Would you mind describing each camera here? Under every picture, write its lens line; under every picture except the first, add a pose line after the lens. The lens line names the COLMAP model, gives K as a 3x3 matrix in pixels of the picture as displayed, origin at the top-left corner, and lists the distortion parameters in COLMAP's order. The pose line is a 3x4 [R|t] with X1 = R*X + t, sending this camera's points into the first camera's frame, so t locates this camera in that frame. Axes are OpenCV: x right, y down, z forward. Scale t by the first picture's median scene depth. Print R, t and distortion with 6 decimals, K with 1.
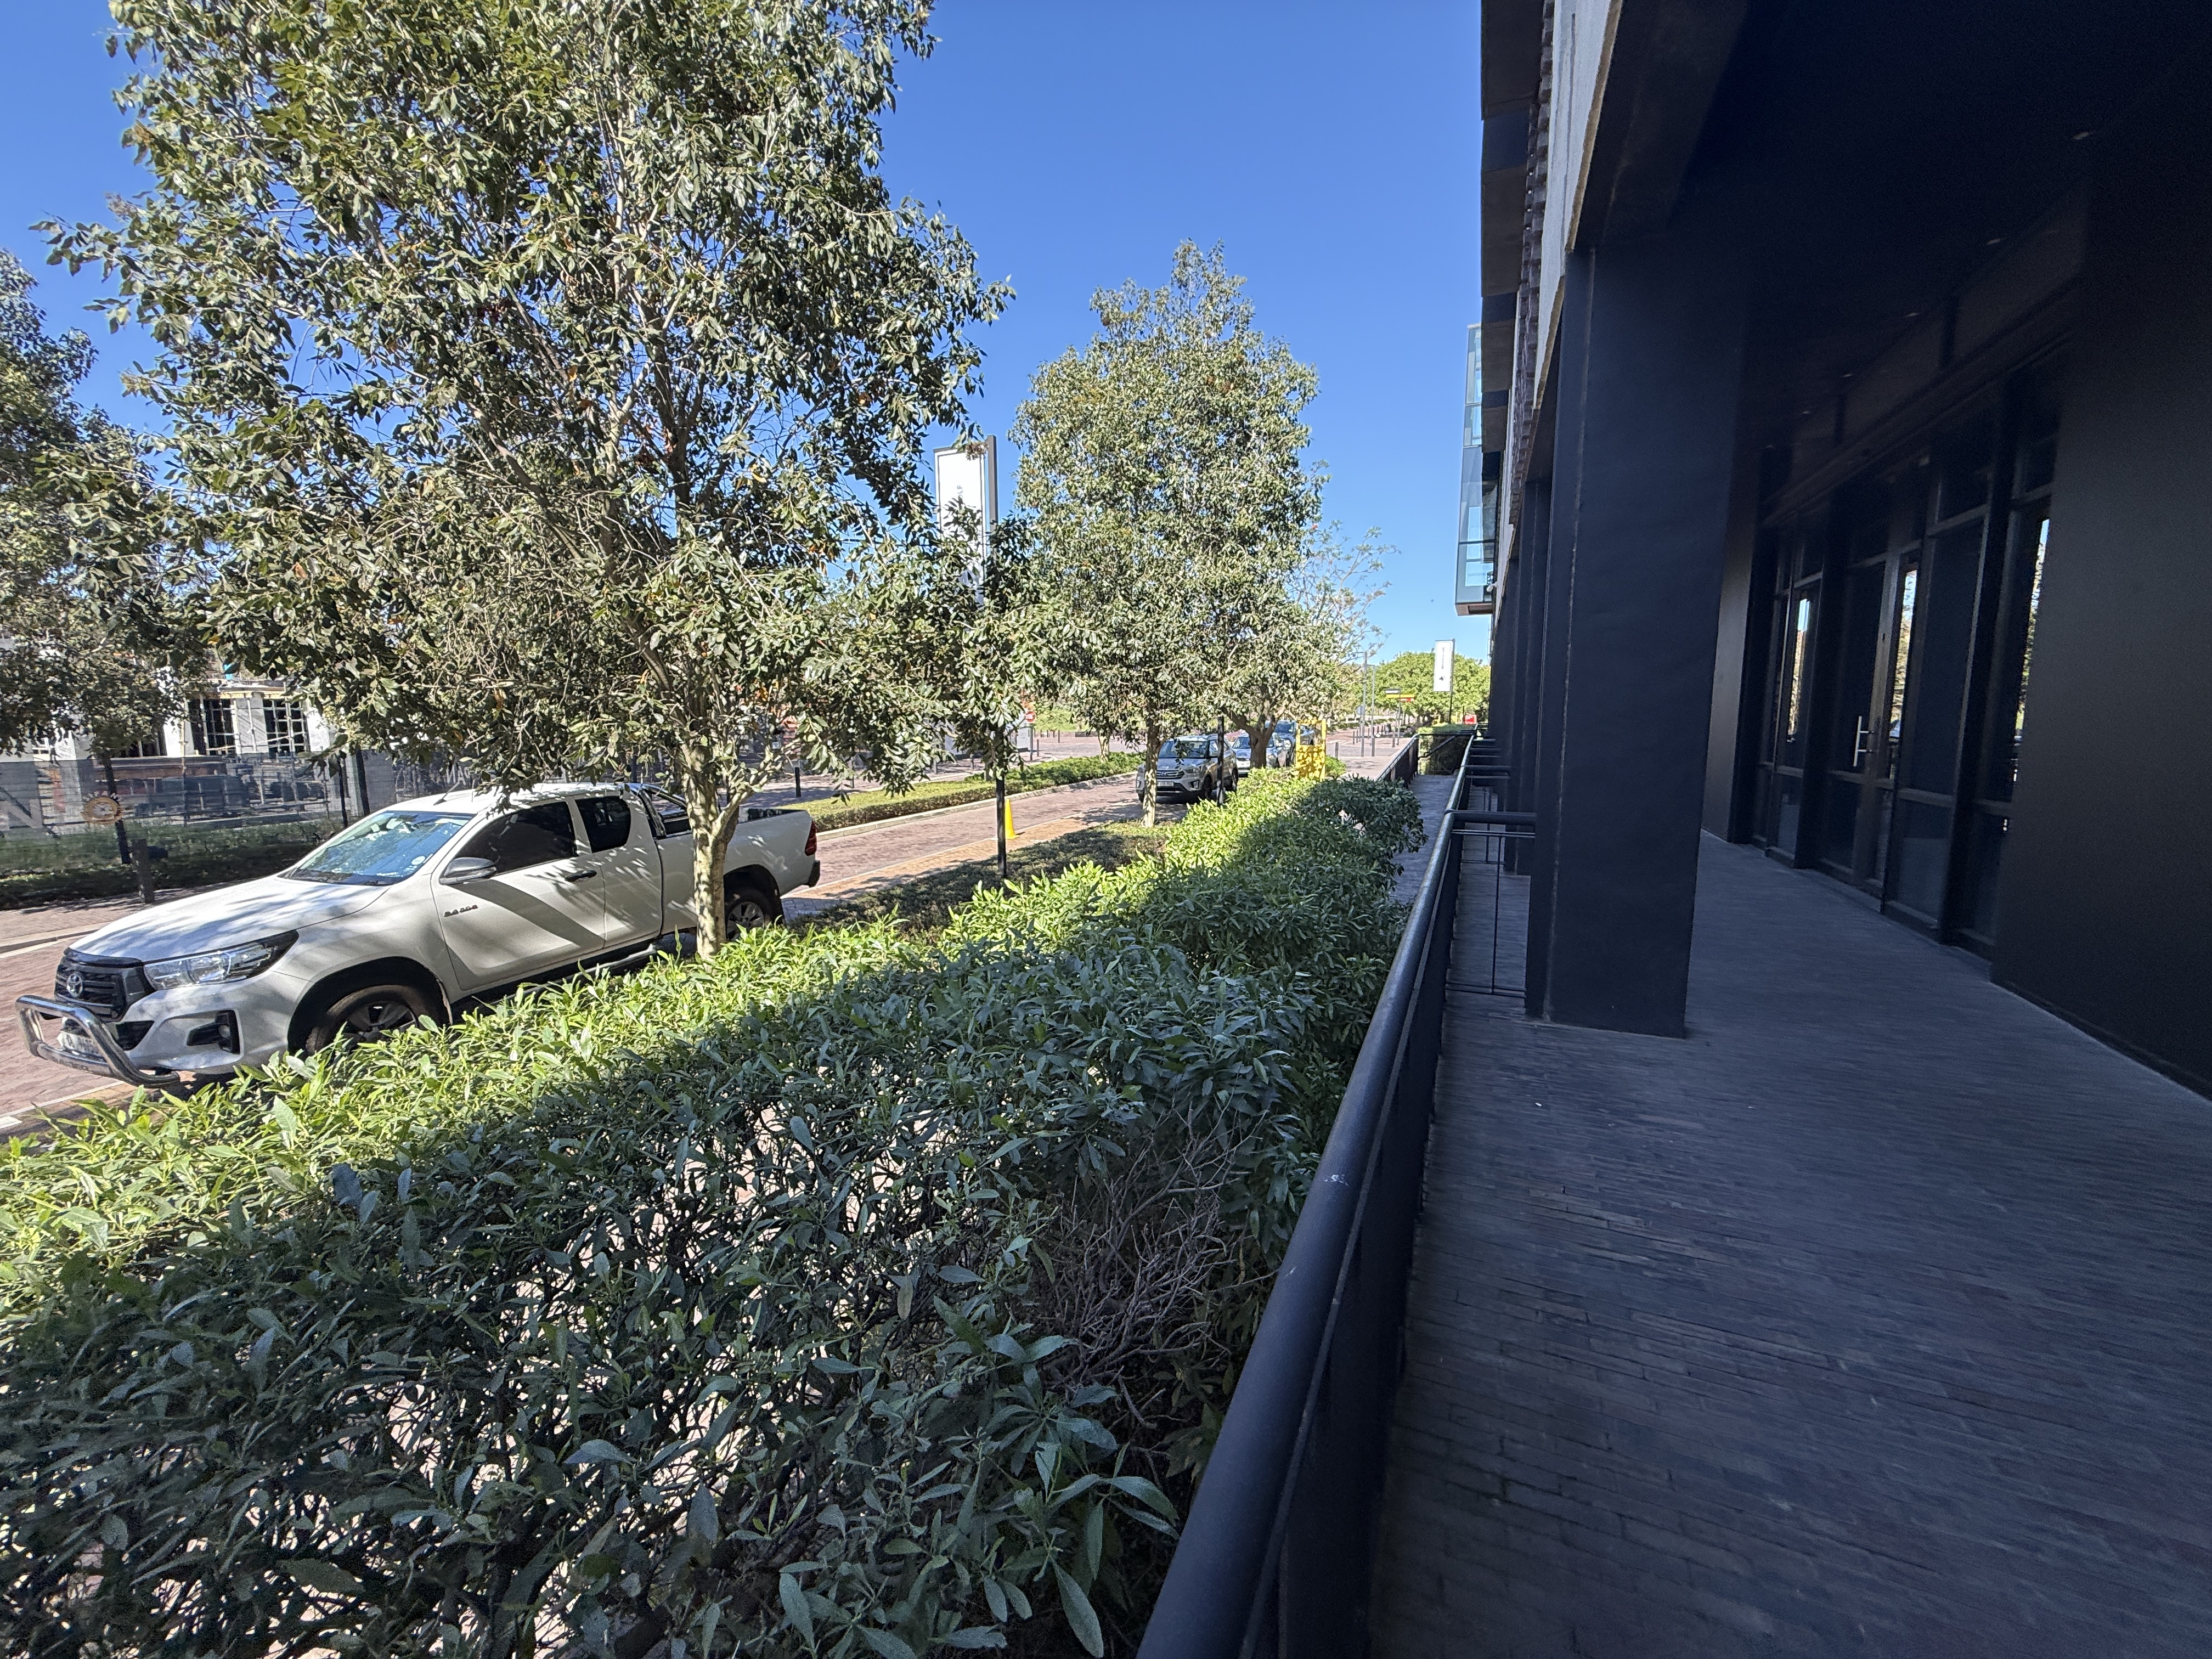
lens RADIAL K [[884.5, 0, 1097.6], [0, 884.5, 825.1], [0, 0, 1]] dist [0.000282, -0.000205]
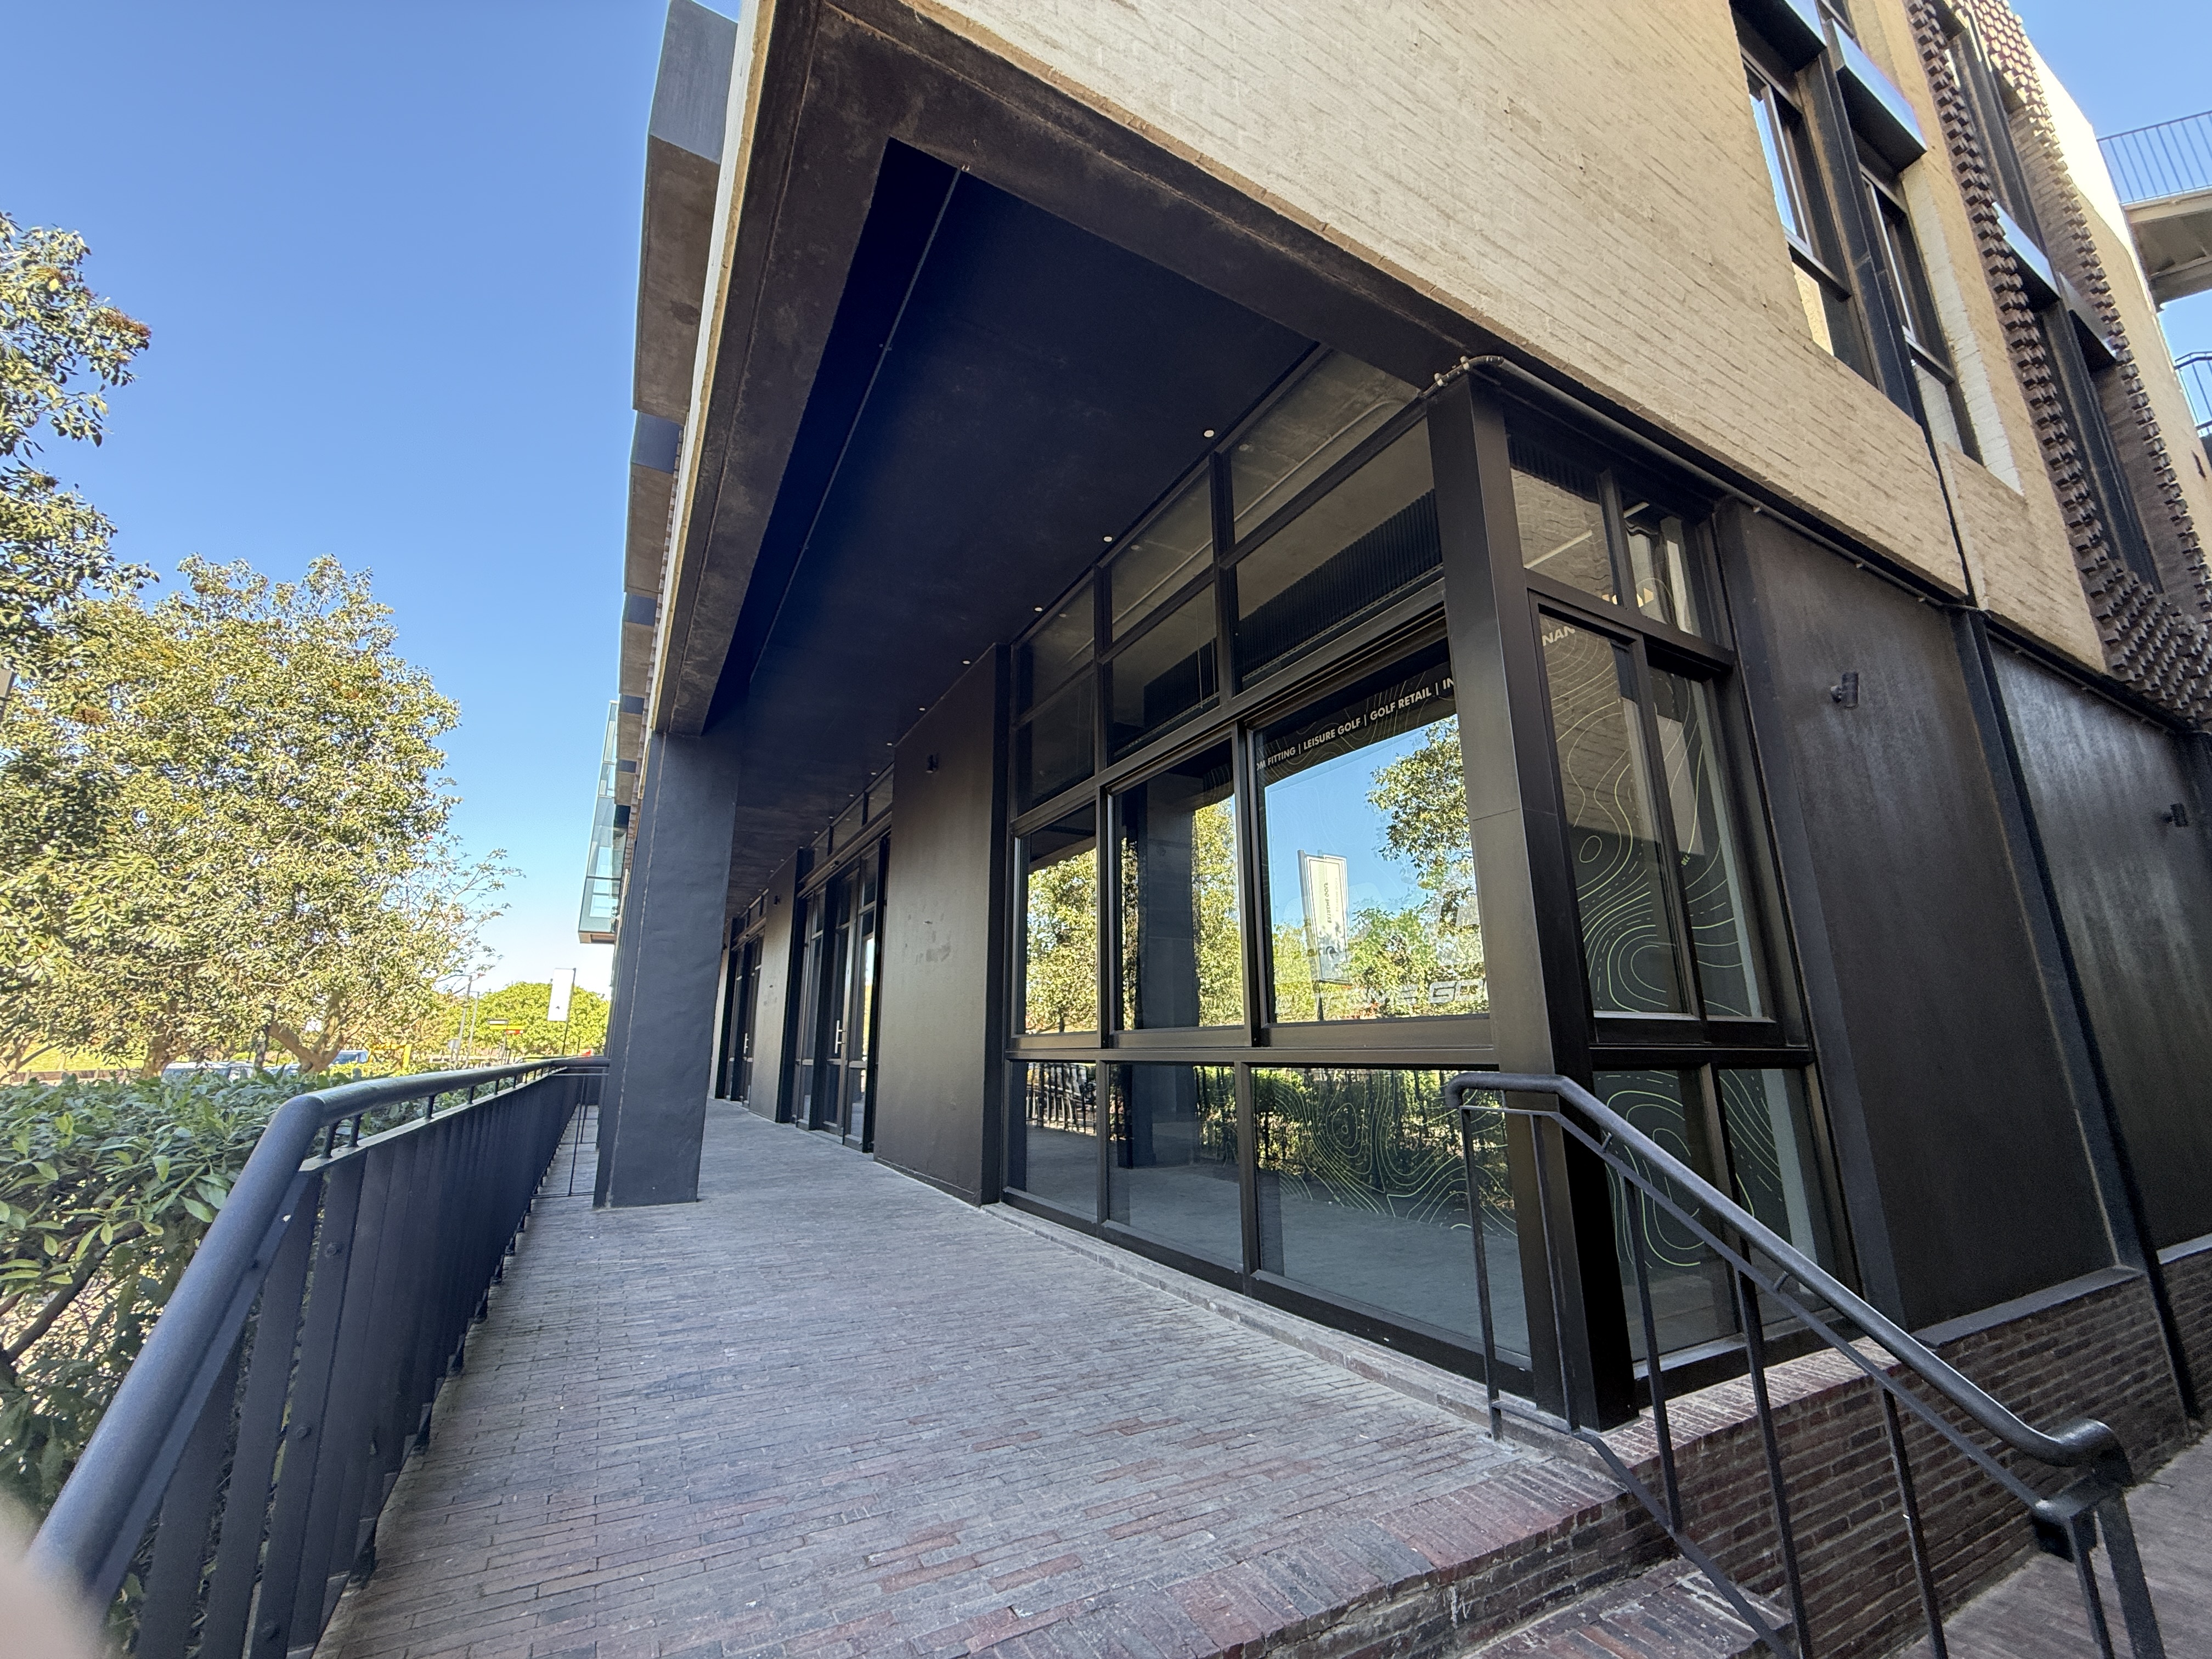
lens RADIAL K [[884.5, 0, 1096.8], [0, 884.5, 829.3], [0, 0, 1]] dist [0.000282, -0.000205]
pose [[0.618716, 0.194136, 0.761250, -0.066073], [0.098204, 0.942274, -0.320118, 0.056902], [-0.779453, 0.272820, 0.563935, -0.185591]]
